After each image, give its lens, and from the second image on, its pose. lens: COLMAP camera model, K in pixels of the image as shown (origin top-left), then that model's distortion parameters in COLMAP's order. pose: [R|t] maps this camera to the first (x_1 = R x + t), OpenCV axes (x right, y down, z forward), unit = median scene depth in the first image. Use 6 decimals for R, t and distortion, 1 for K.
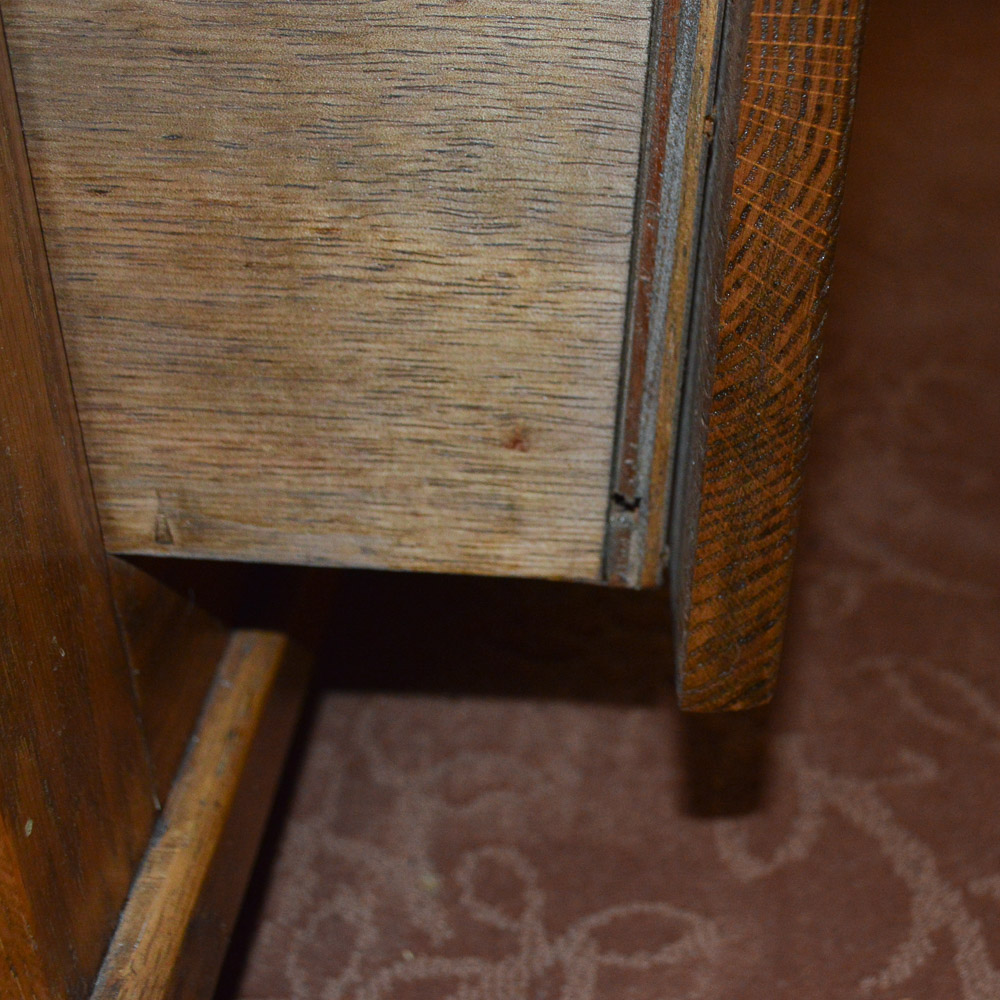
lens RADIAL K [[1512.1, 0, 691.4], [0, 1512.1, 497.9], [0, 0, 1]] dist [-0.077241, 0.013602]
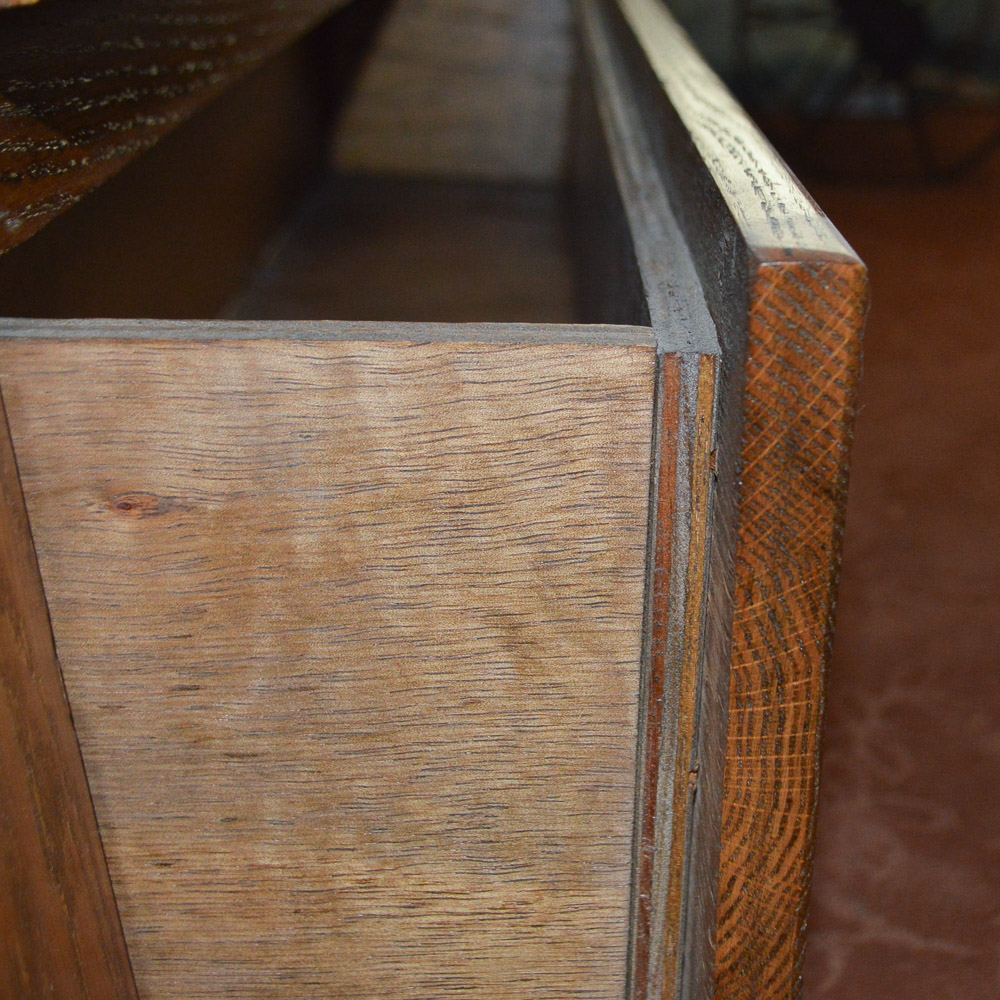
lens RADIAL K [[1512.1, 0, 691.4], [0, 1512.1, 497.9], [0, 0, 1]] dist [-0.077241, 0.013602]
pose [[0.997535, -0.064110, 0.028527, -0.008657], [0.066949, 0.991306, -0.113272, -0.320199], [-0.021017, 0.114902, 0.993154, -0.172812]]
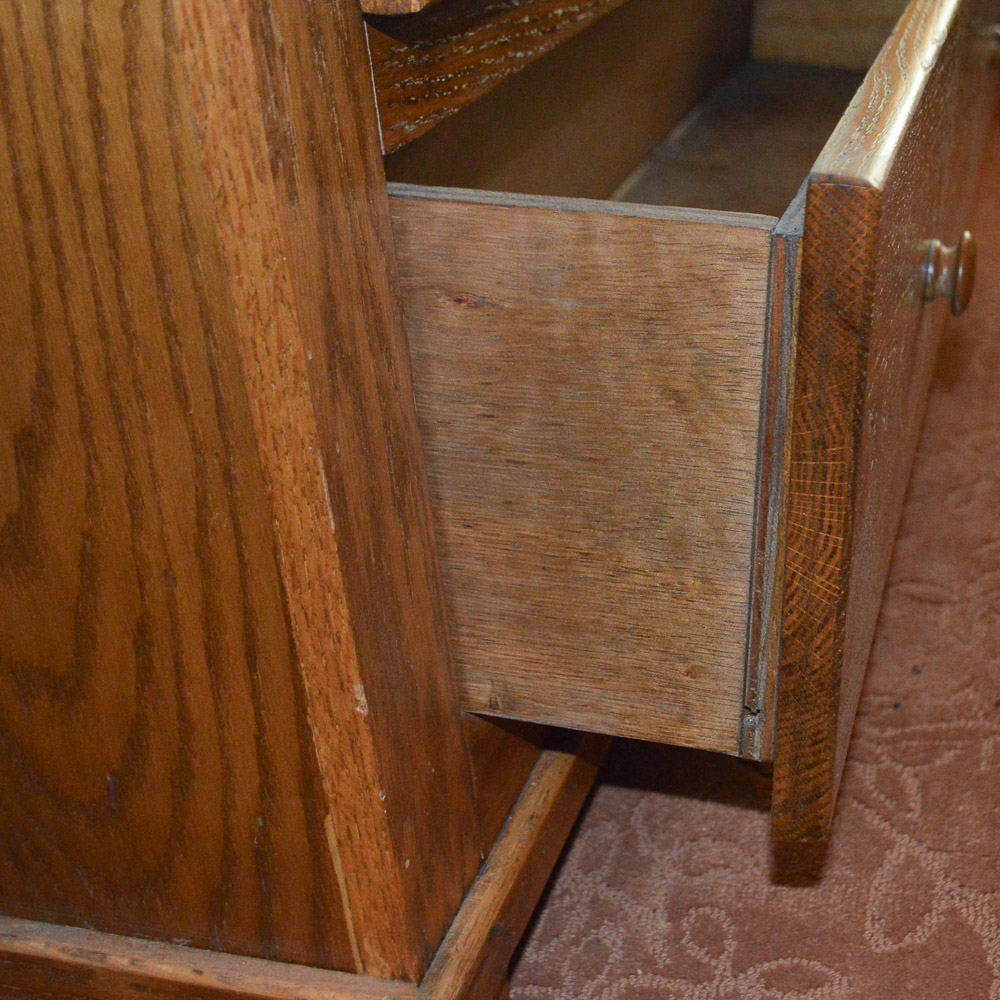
lens RADIAL K [[1512.1, 0, 691.4], [0, 1512.1, 497.9], [0, 0, 1]] dist [-0.077241, 0.013602]
pose [[0.963516, 0.059750, -0.260895, 0.352883], [-0.071075, 0.996885, -0.034182, -0.191664], [0.258040, 0.051478, 0.964762, -0.732918]]
